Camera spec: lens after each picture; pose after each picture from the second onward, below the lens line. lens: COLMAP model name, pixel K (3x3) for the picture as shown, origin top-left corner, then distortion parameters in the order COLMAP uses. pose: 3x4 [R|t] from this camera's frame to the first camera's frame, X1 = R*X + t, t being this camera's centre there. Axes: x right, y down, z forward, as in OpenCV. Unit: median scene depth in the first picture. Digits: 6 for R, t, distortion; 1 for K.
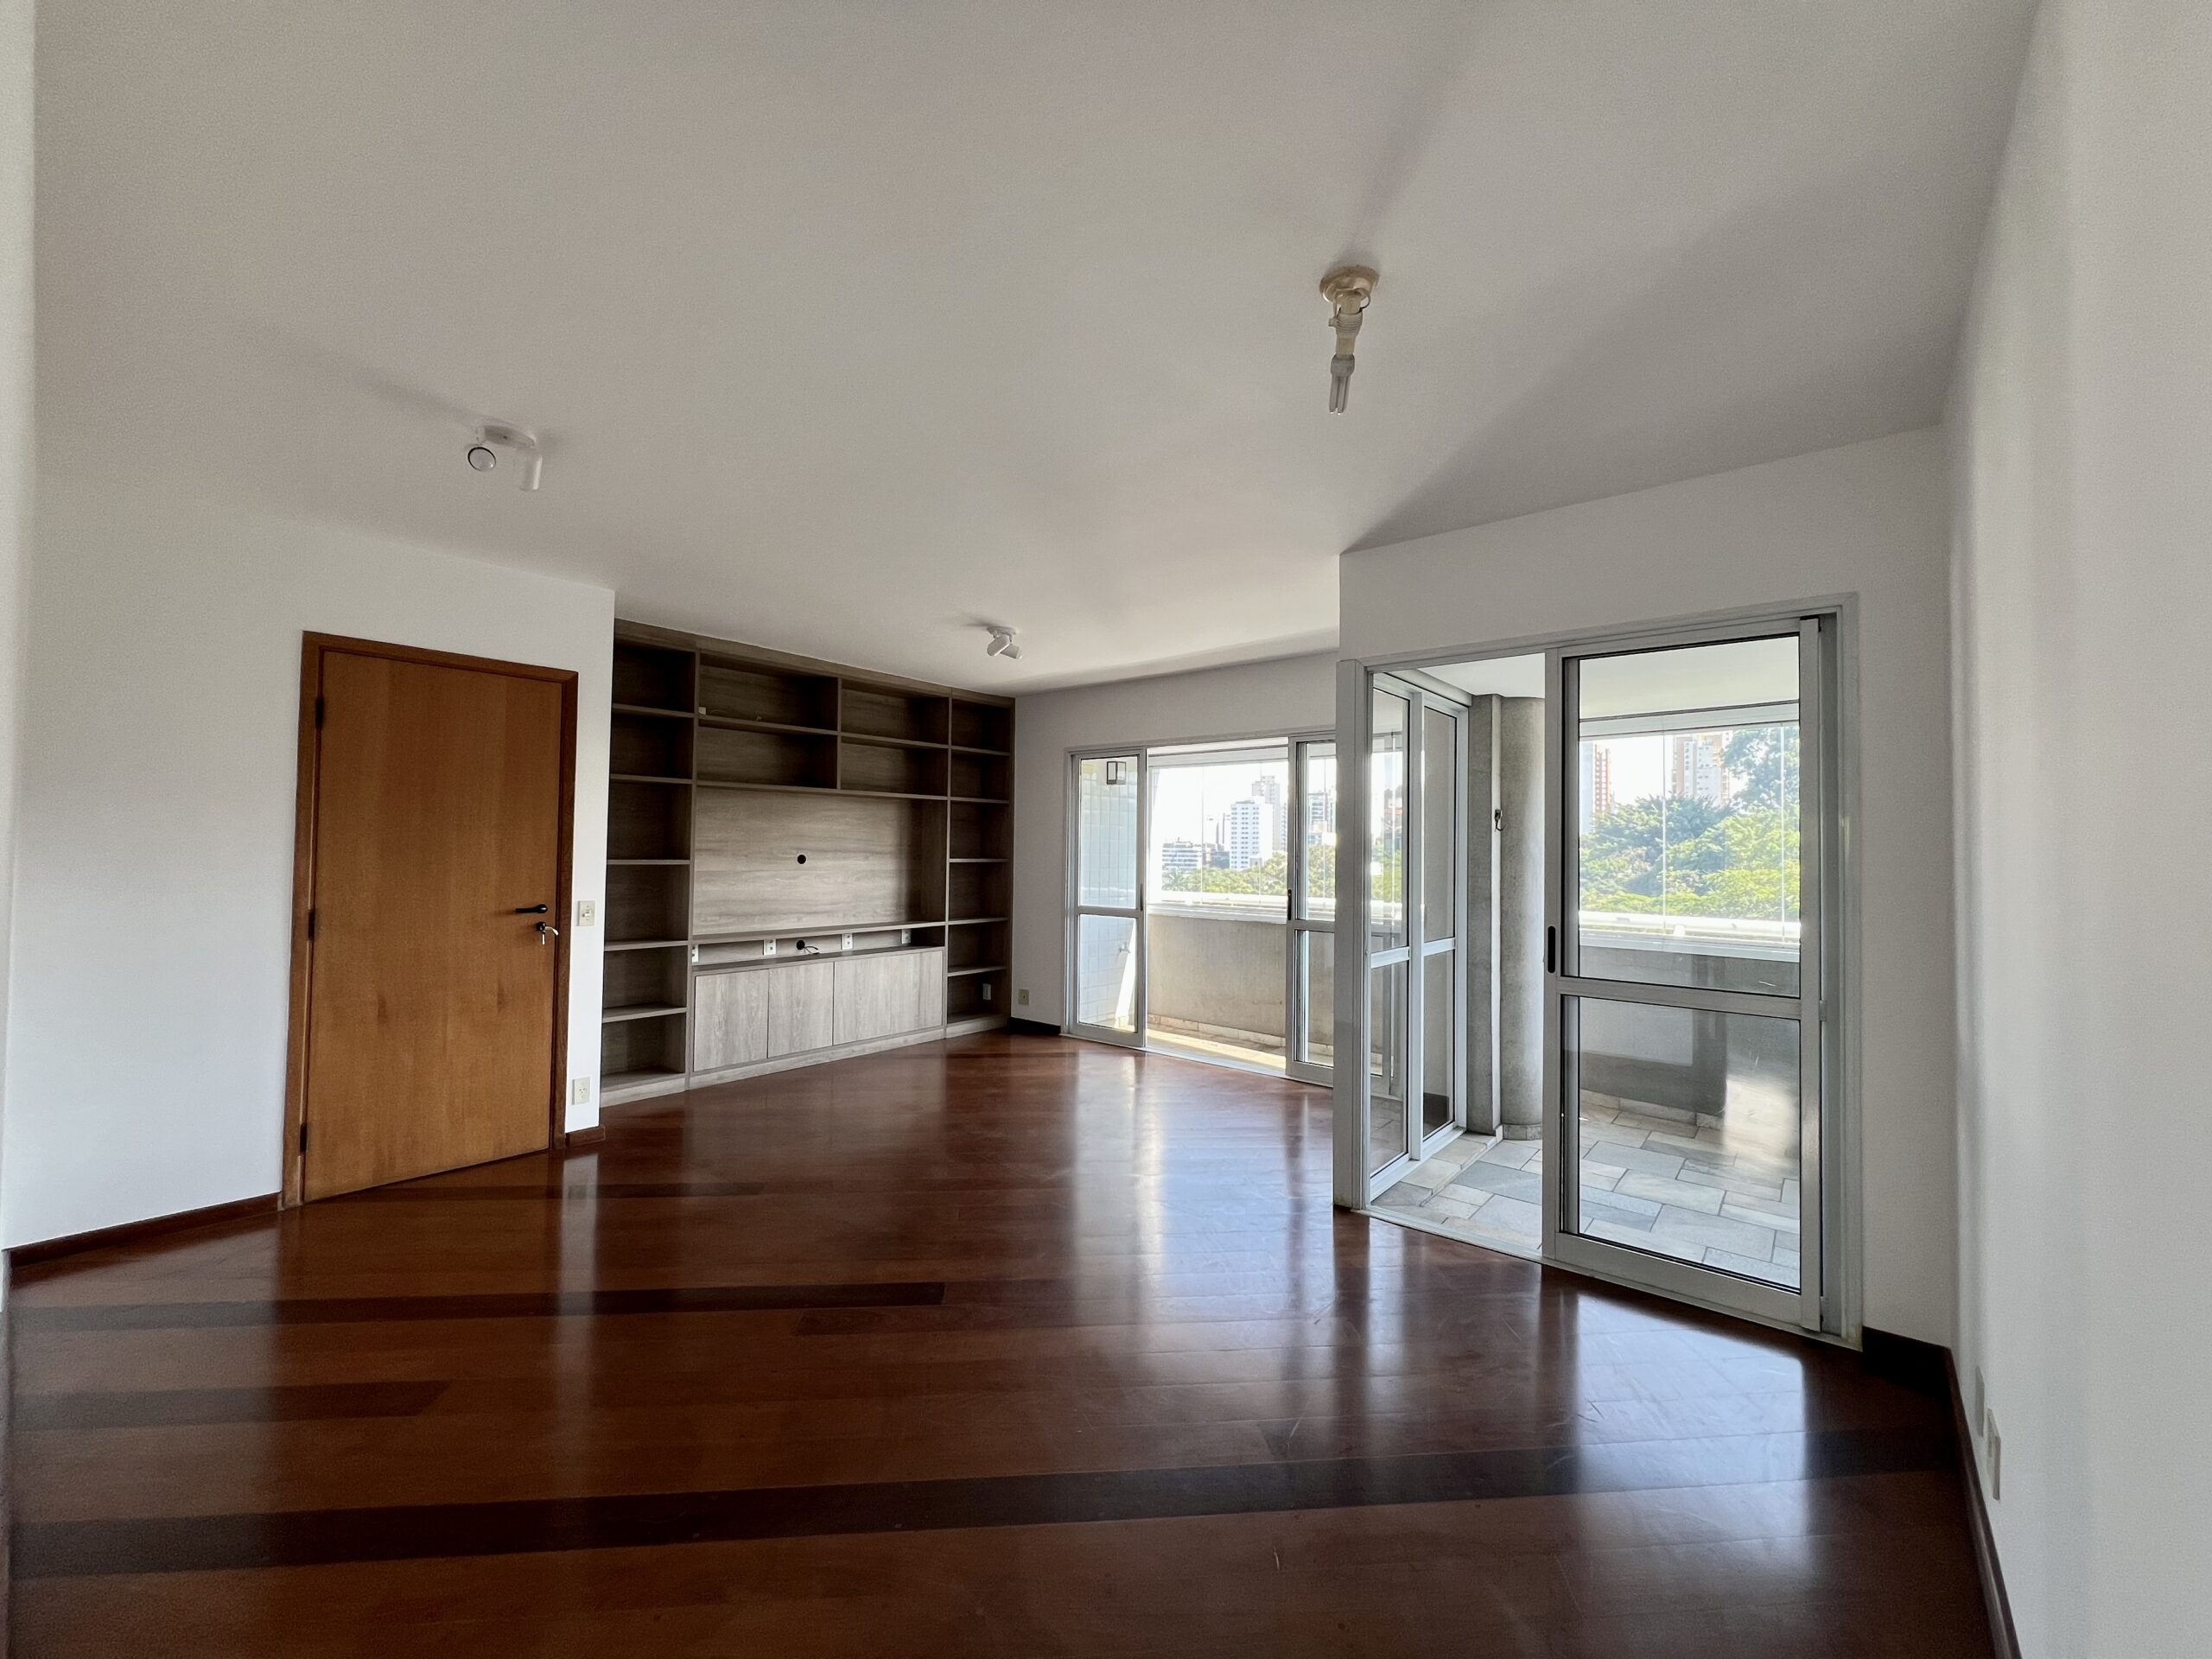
lens RADIAL K [[887.5, 0, 1105.1], [0, 887.5, 830.3], [0, 0, 1]] dist [-0.000345, 0.000479]
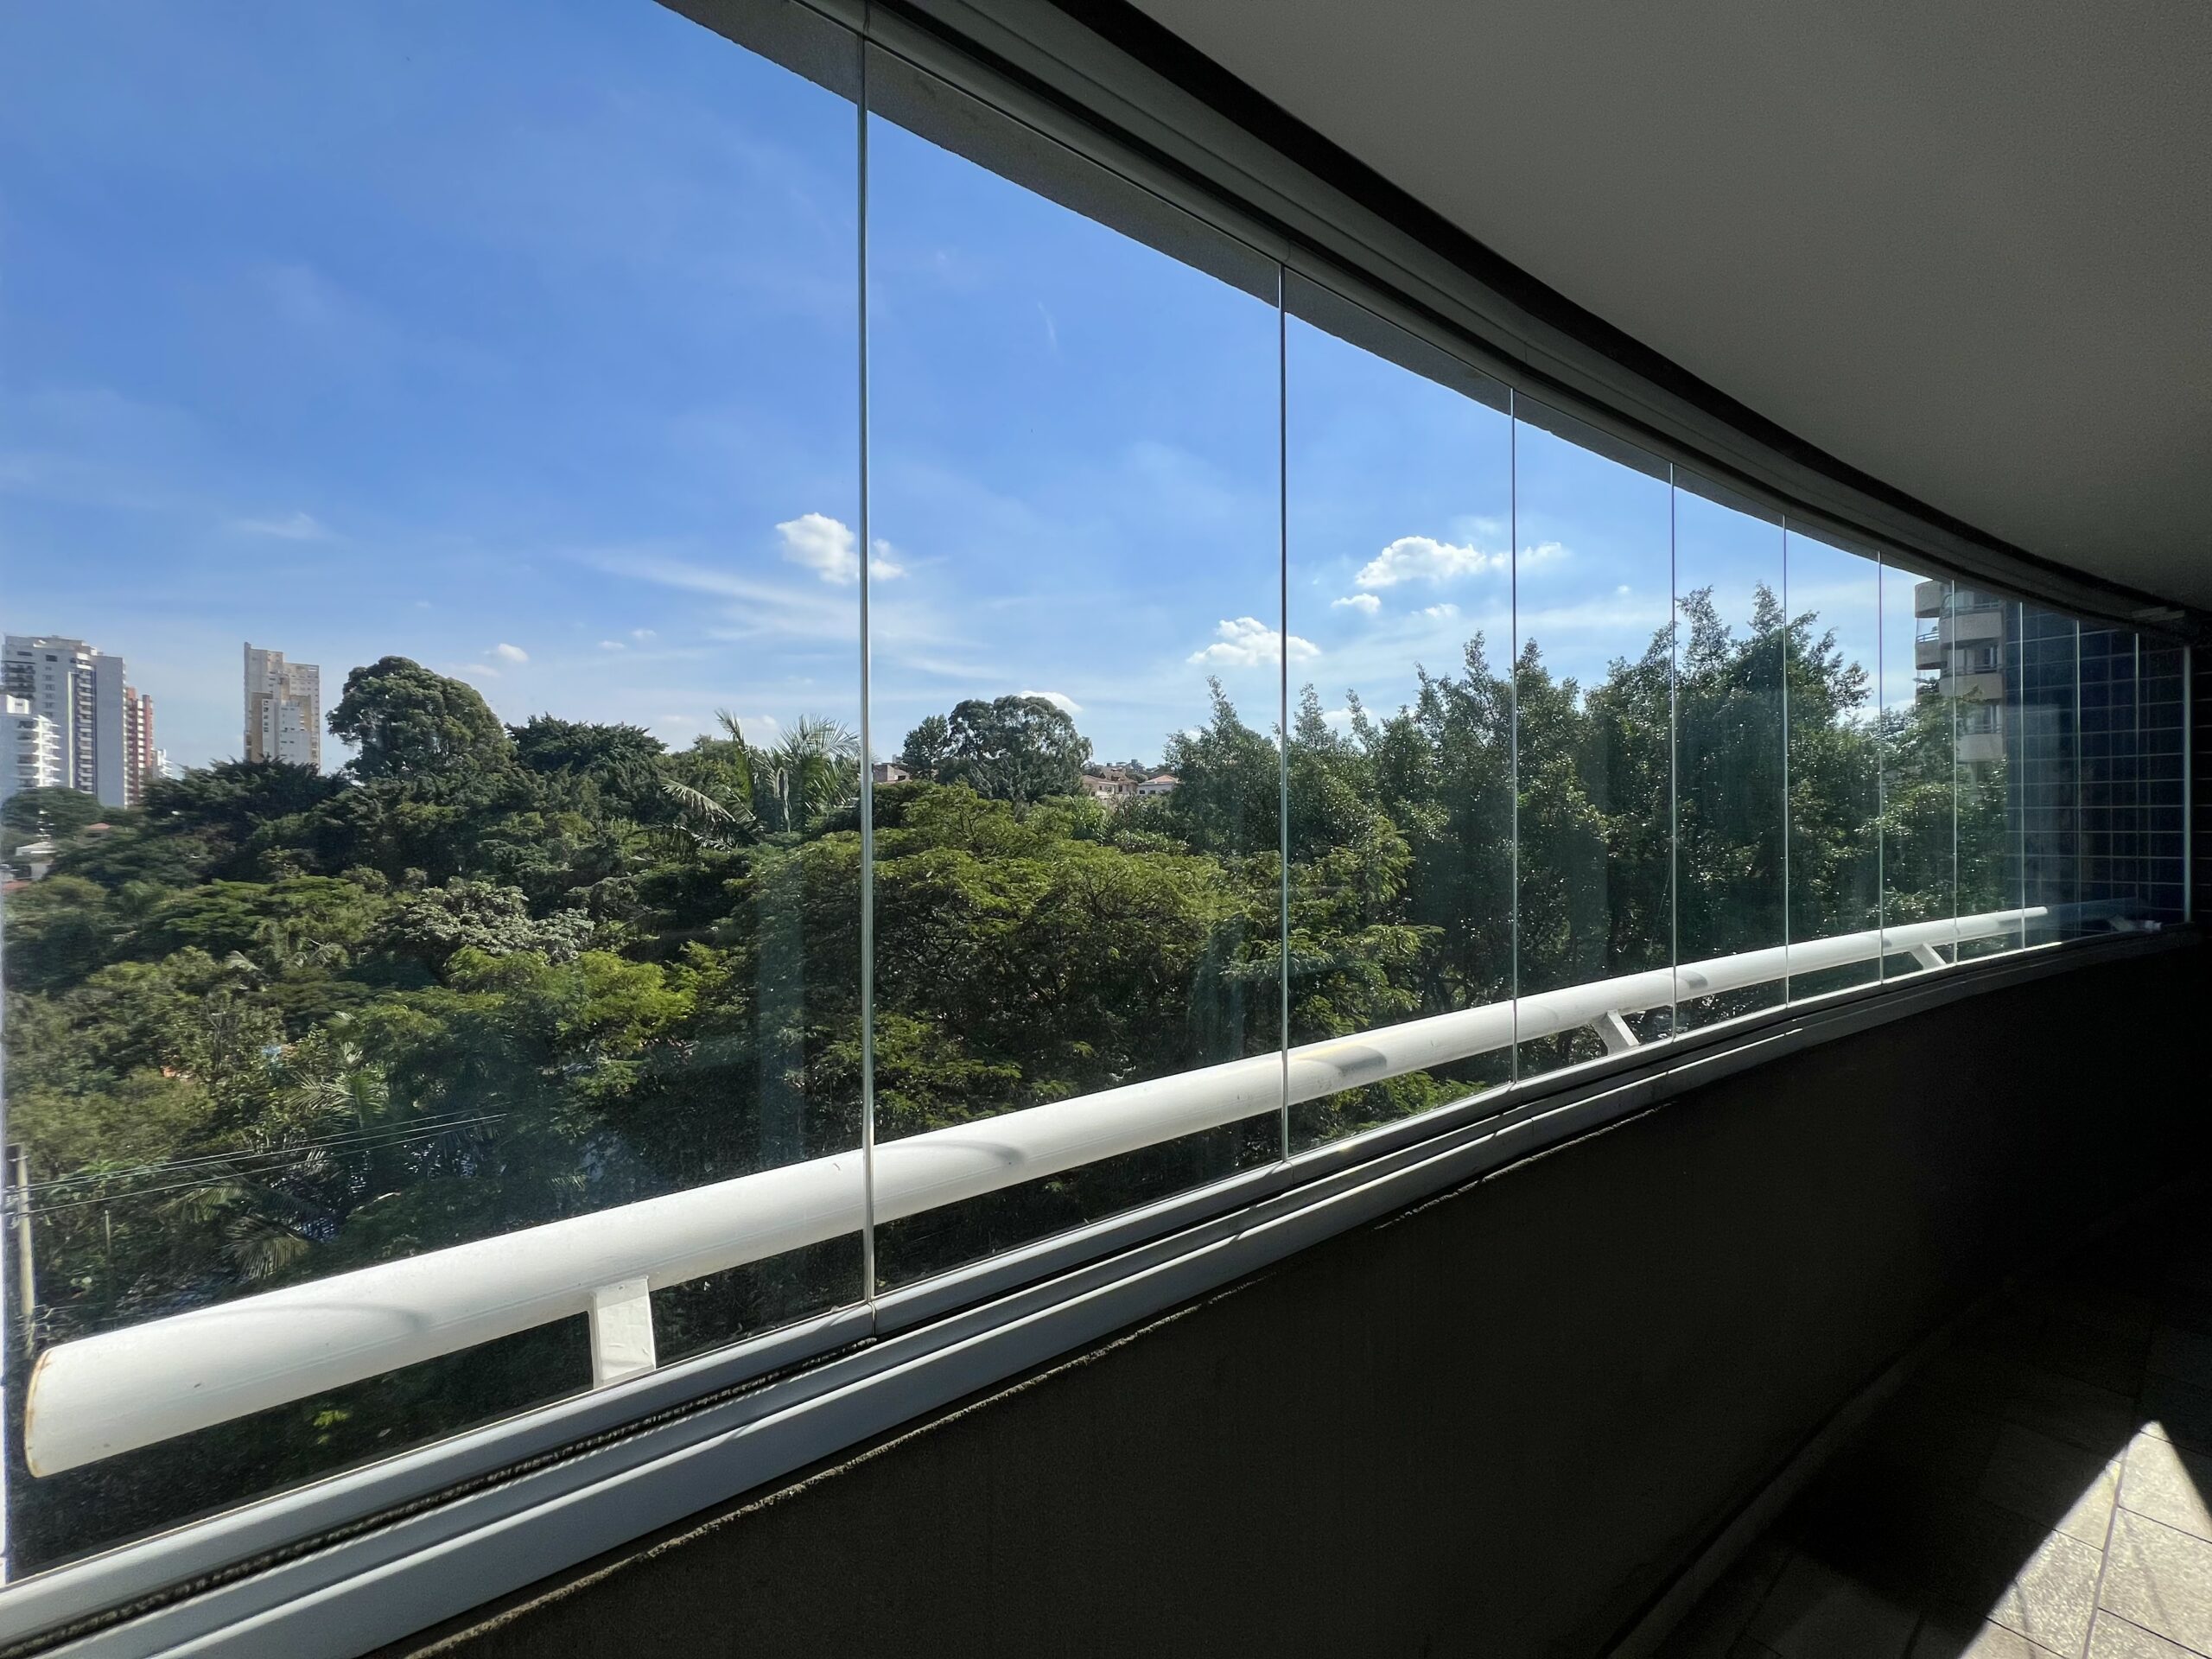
lens RADIAL K [[887.5, 0, 1105.2], [0, 887.5, 826.5], [0, 0, 1]] dist [-0.000345, 0.000479]
pose [[0.222921, -0.014928, 0.974722, -0.003645], [-0.009501, 0.999802, 0.017485, 0.024092], [-0.974790, -0.013158, 0.222735, 1.036687]]
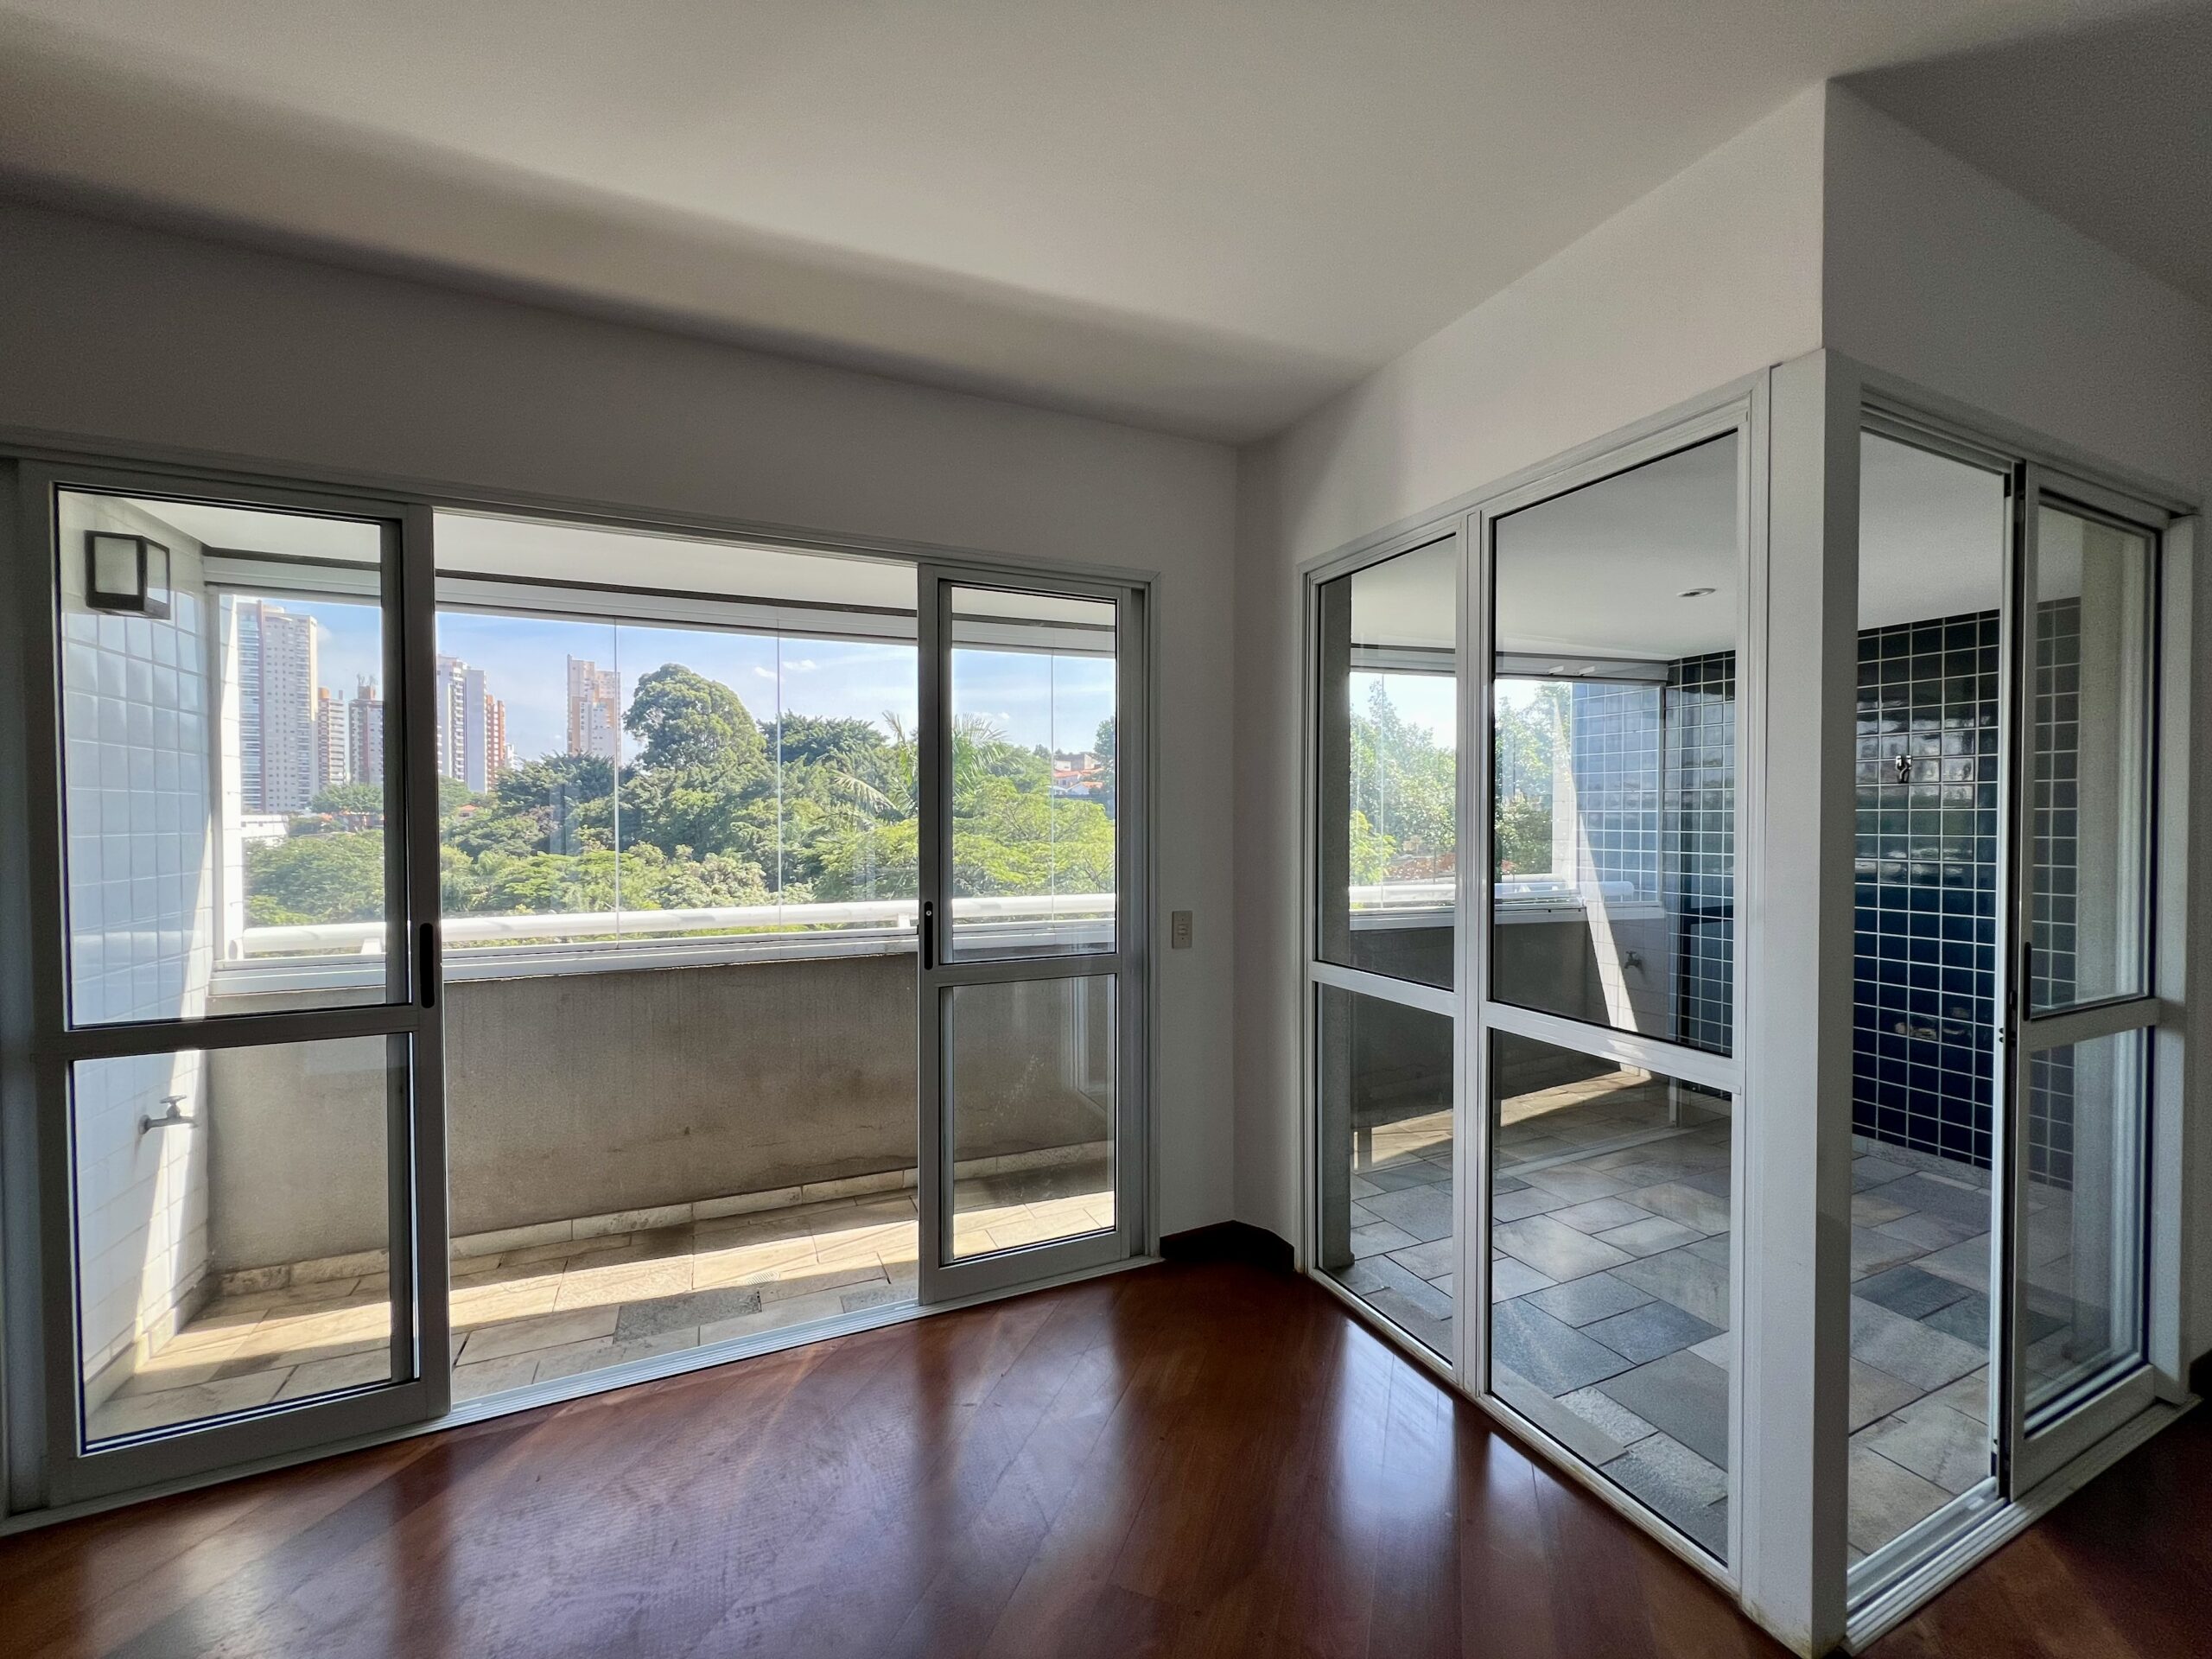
lens RADIAL K [[887.5, 0, 1105.3], [0, 887.5, 830.3], [0, 0, 1]] dist [-0.000345, 0.000479]
pose [[0.436848, -0.028323, 0.899089, -0.134204], [-0.013836, 0.999174, 0.038199, 0.009207], [-0.899429, -0.029127, 0.436096, 0.601439]]
